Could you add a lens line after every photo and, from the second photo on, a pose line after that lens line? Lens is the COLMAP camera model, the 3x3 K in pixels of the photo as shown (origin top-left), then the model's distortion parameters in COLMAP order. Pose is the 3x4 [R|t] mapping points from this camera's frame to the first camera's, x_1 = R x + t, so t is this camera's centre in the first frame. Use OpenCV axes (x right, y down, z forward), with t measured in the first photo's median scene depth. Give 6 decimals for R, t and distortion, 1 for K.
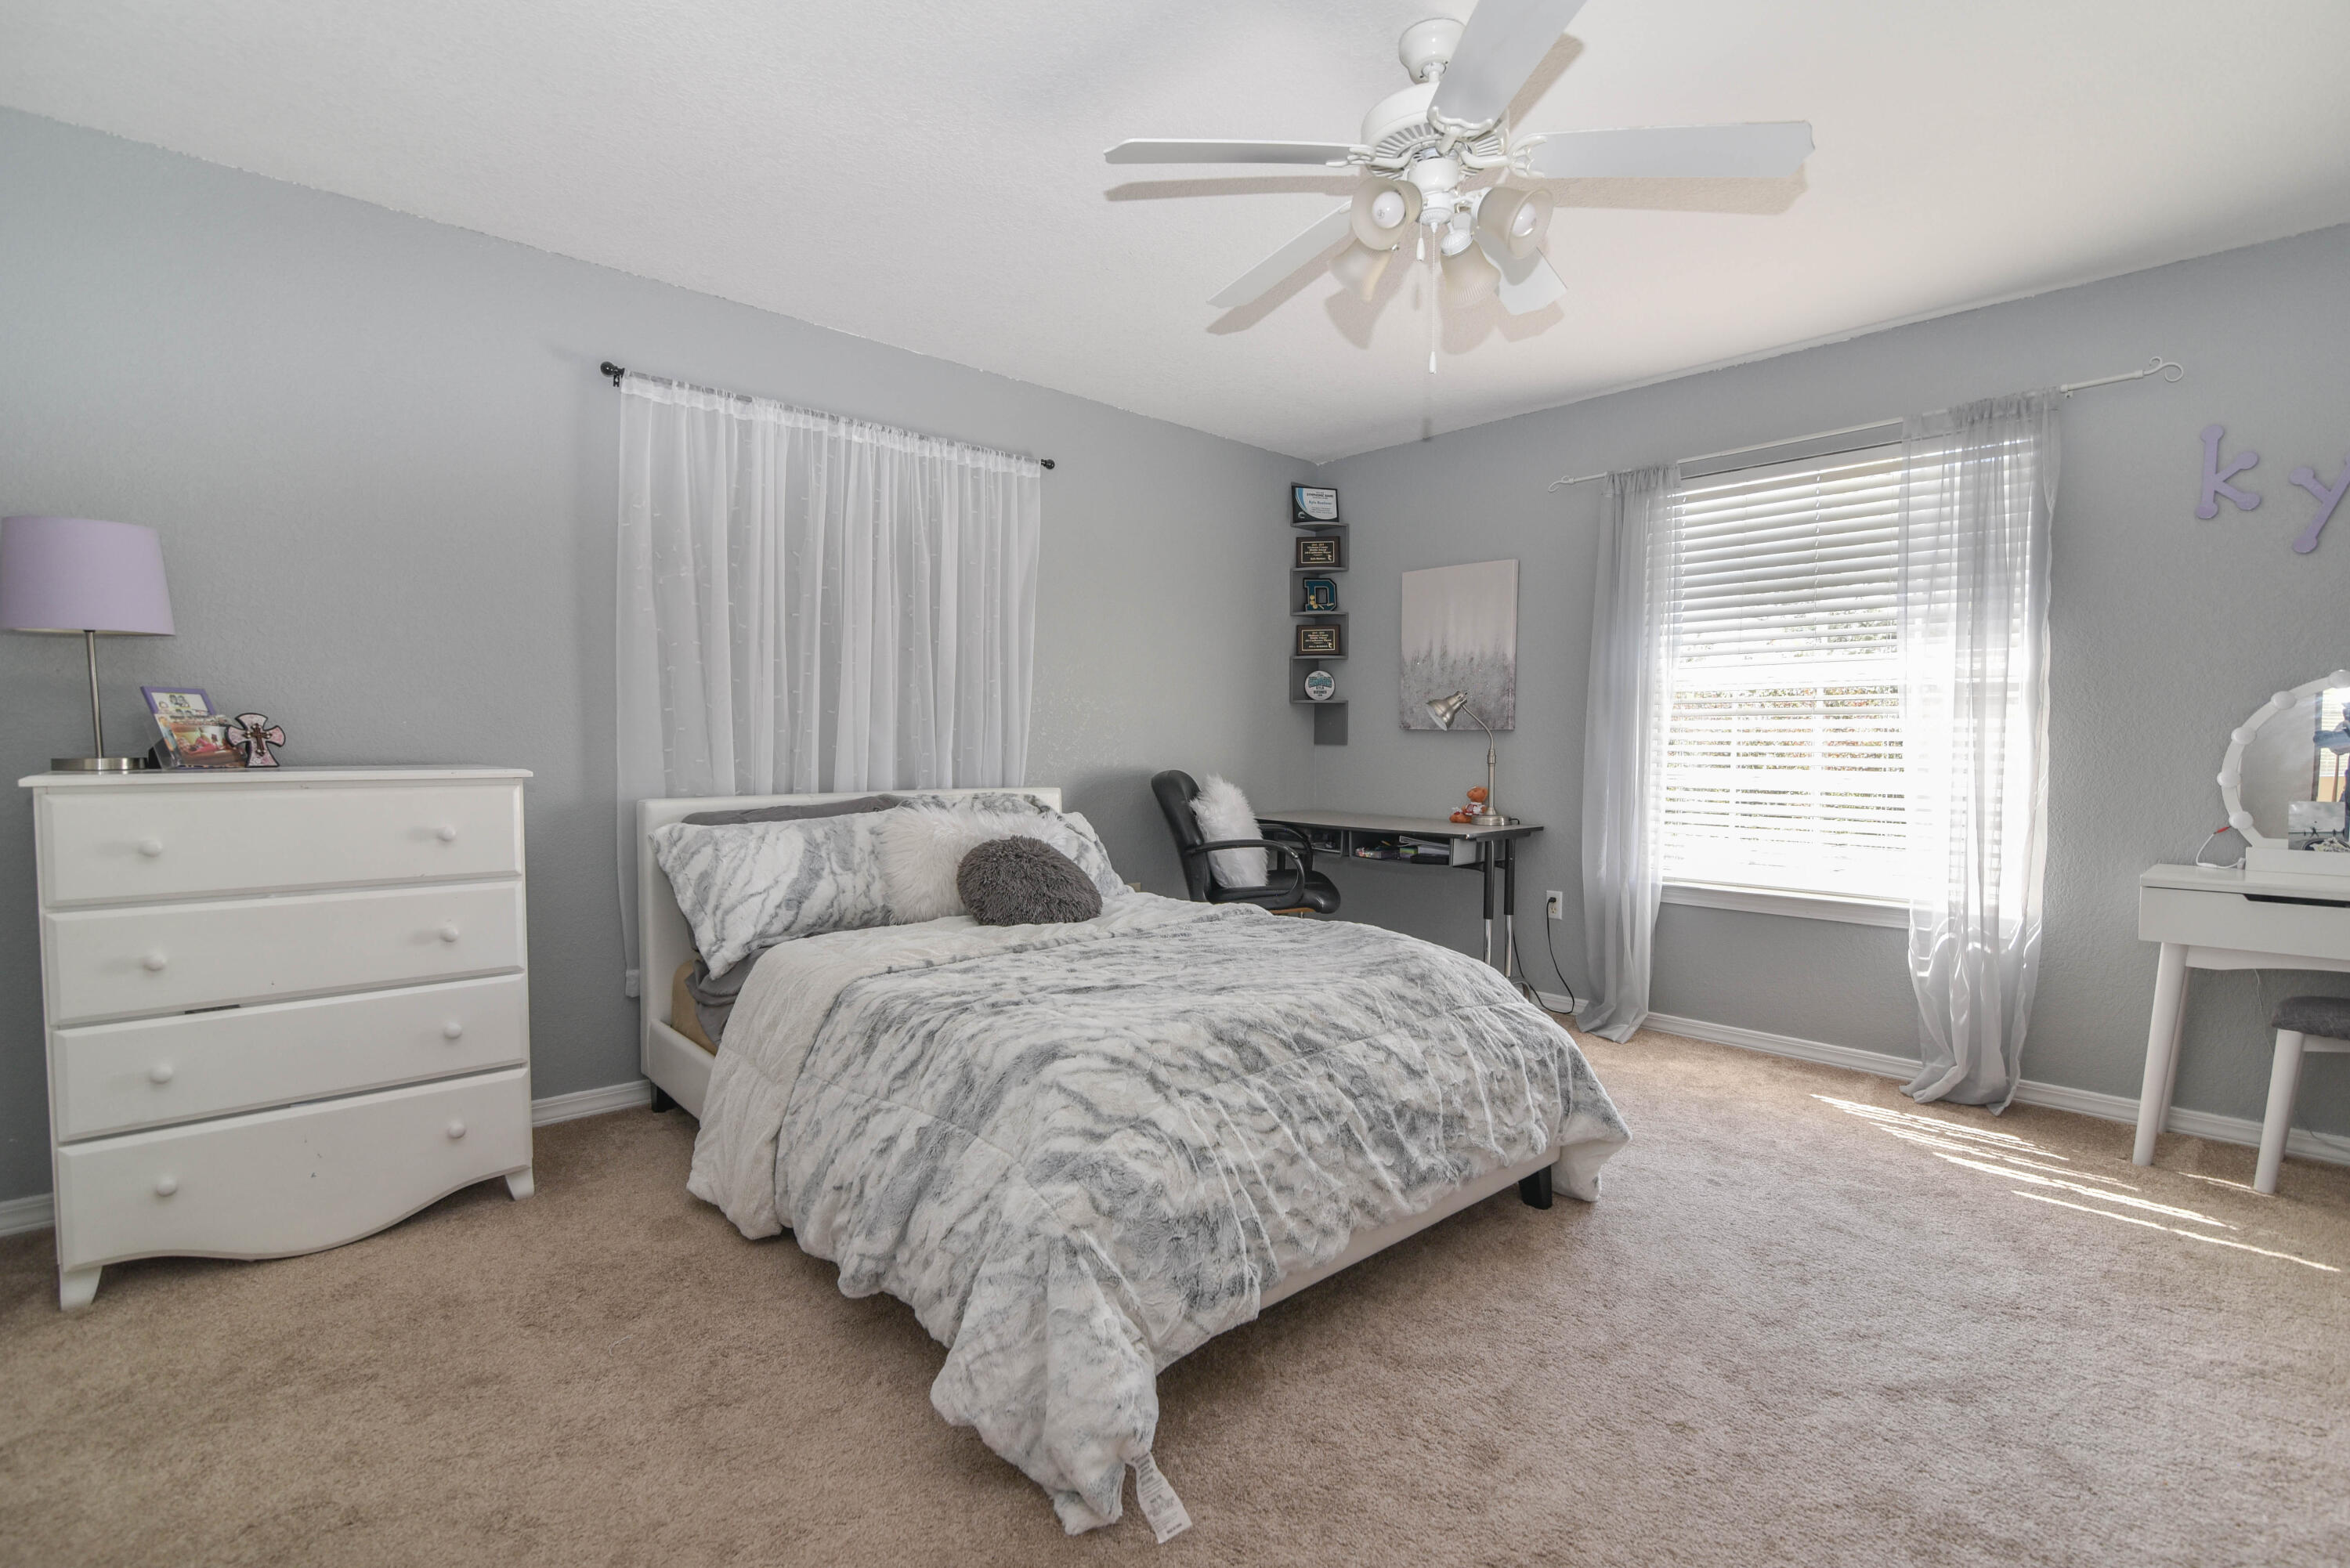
lens RADIAL K [[1079.1, 0, 1180.0], [0, 1079.1, 791.3], [0, 0, 1]] dist [-0.016902, 0.001050]
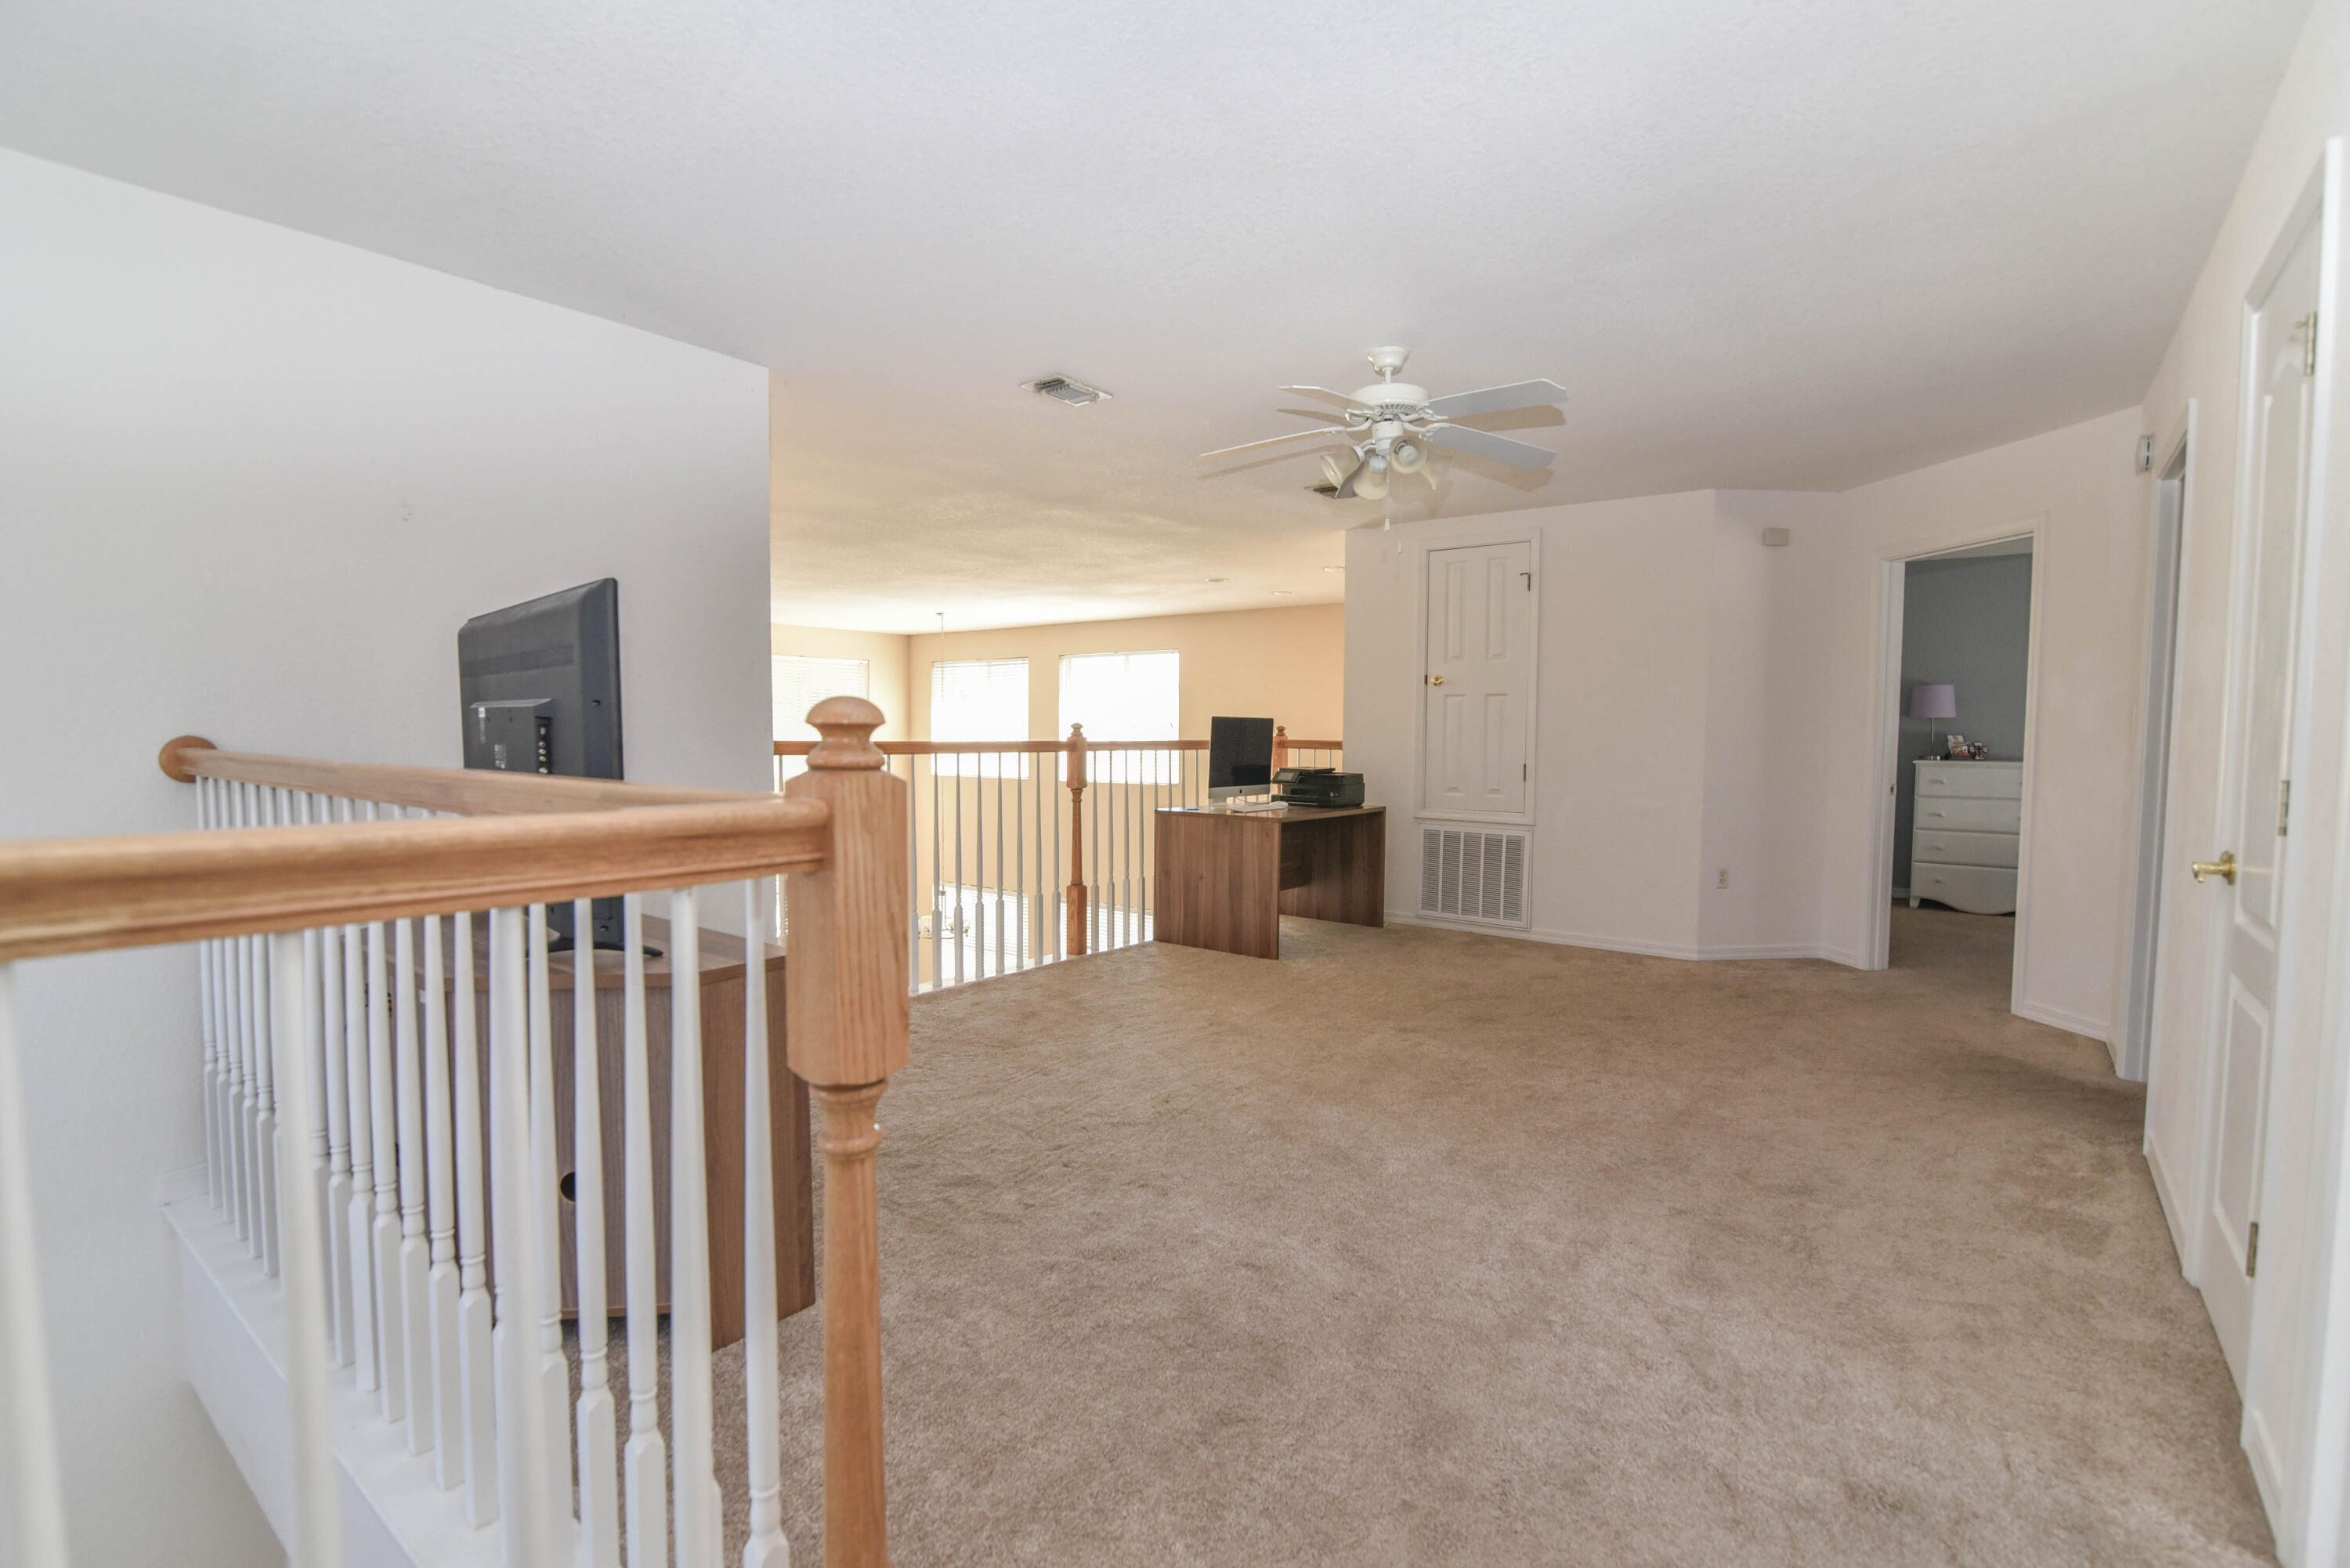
lens RADIAL K [[1079.1, 0, 1180.0], [0, 1079.1, 791.3], [0, 0, 1]] dist [-0.016902, 0.001050]
pose [[0.170053, 0.051239, -0.984102, 1.471379], [-0.056133, 0.997529, 0.042238, 0.054740], [0.983835, 0.048058, 0.172509, -1.474706]]
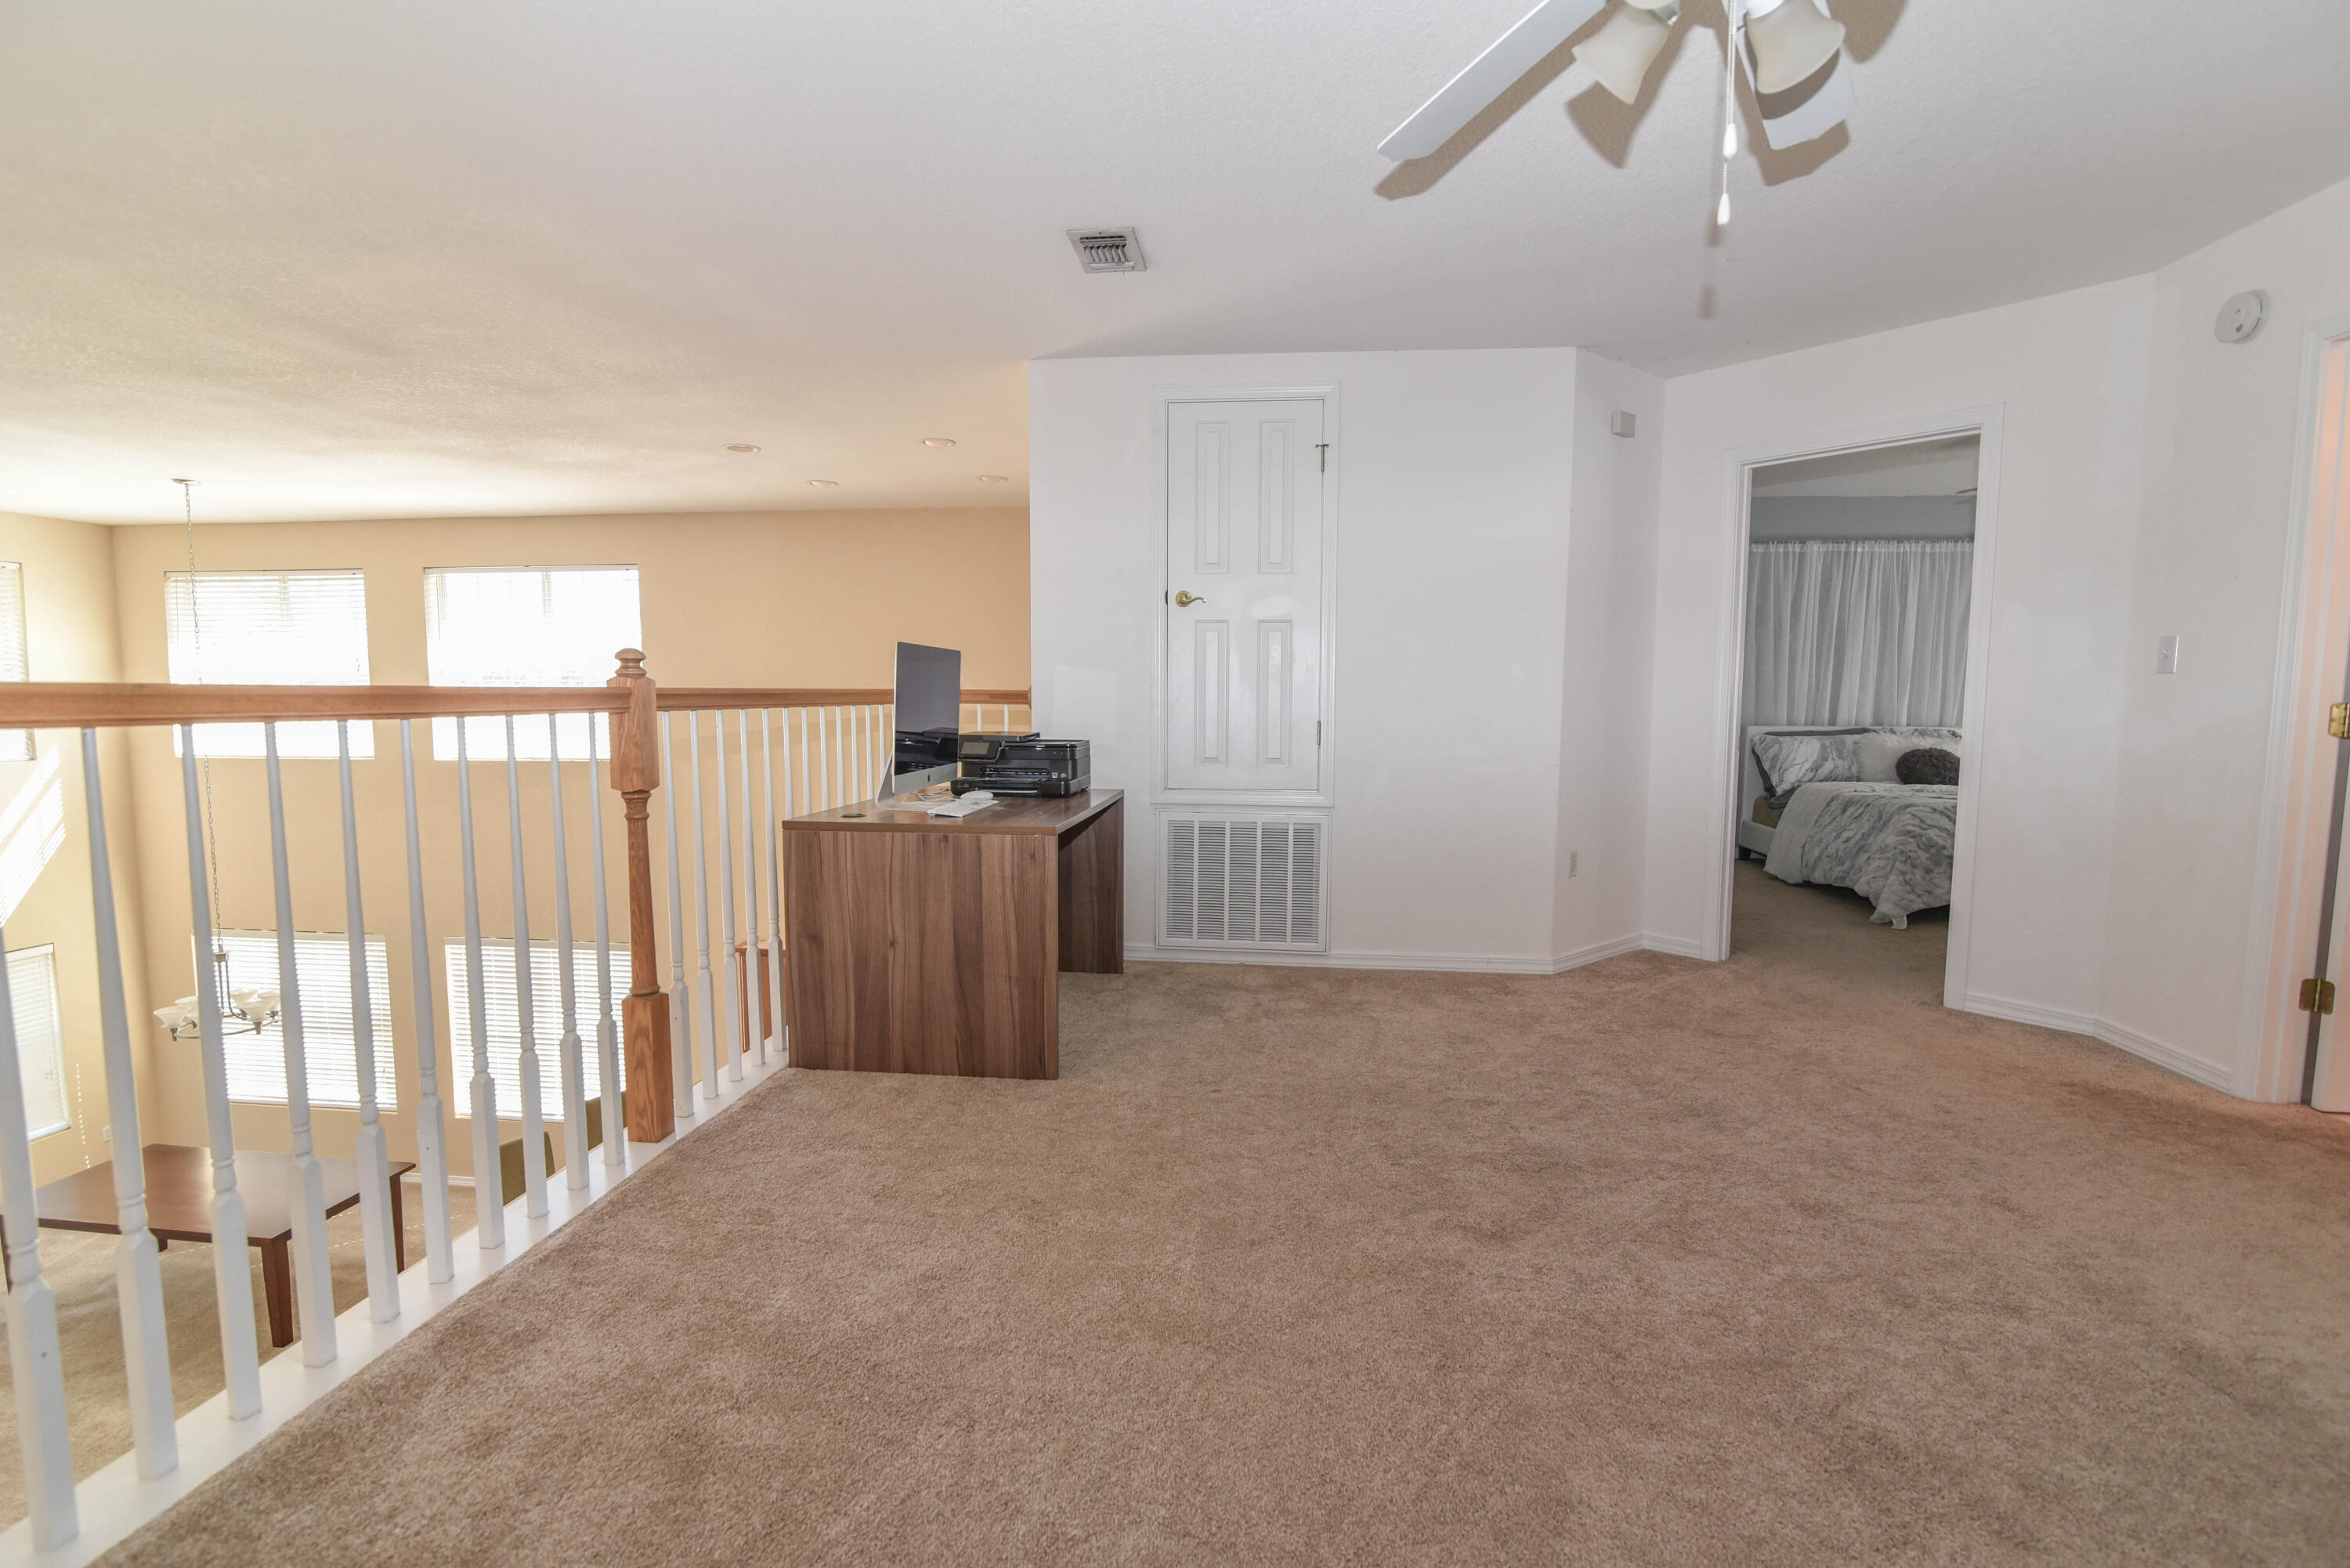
lens RADIAL K [[1079.1, 0, 1180.0], [0, 1079.1, 791.3], [0, 0, 1]] dist [-0.016902, 0.001050]
pose [[0.652289, 0.064847, -0.755191, 0.505847], [-0.037755, 0.997876, 0.053076, 0.078143], [0.757029, -0.006109, 0.653352, -1.565114]]
